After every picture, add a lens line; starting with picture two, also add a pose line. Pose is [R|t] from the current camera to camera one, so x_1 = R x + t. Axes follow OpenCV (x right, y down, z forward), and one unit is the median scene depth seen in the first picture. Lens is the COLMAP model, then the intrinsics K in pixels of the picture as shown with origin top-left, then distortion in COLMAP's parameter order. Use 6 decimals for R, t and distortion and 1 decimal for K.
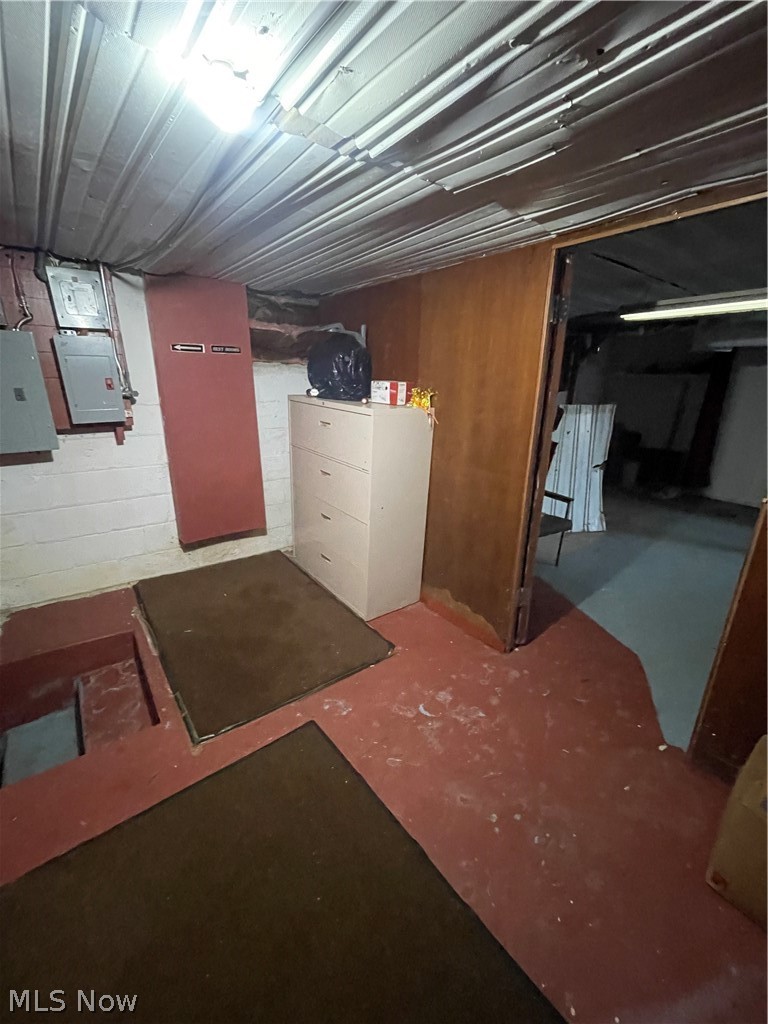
lens RADIAL K [[415.4, 0, 388.9], [0, 415.4, 509.9], [0, 0, 1]] dist [-0.003044, 0.005601]
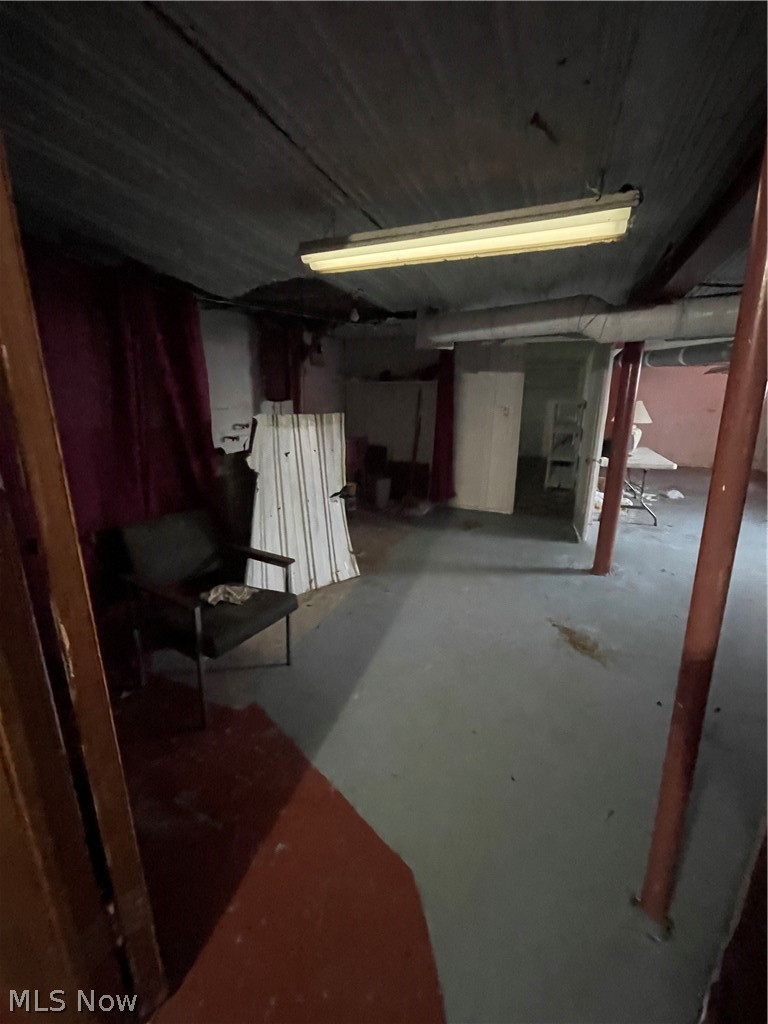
lens RADIAL K [[415.4, 0, 388.9], [0, 415.4, 509.9], [0, 0, 1]] dist [-0.003044, 0.005601]
pose [[0.865759, -0.132684, 0.482552, 0.217542], [0.153579, 0.988129, -0.003840, -0.060399], [-0.476314, 0.077434, 0.875859, 0.295217]]
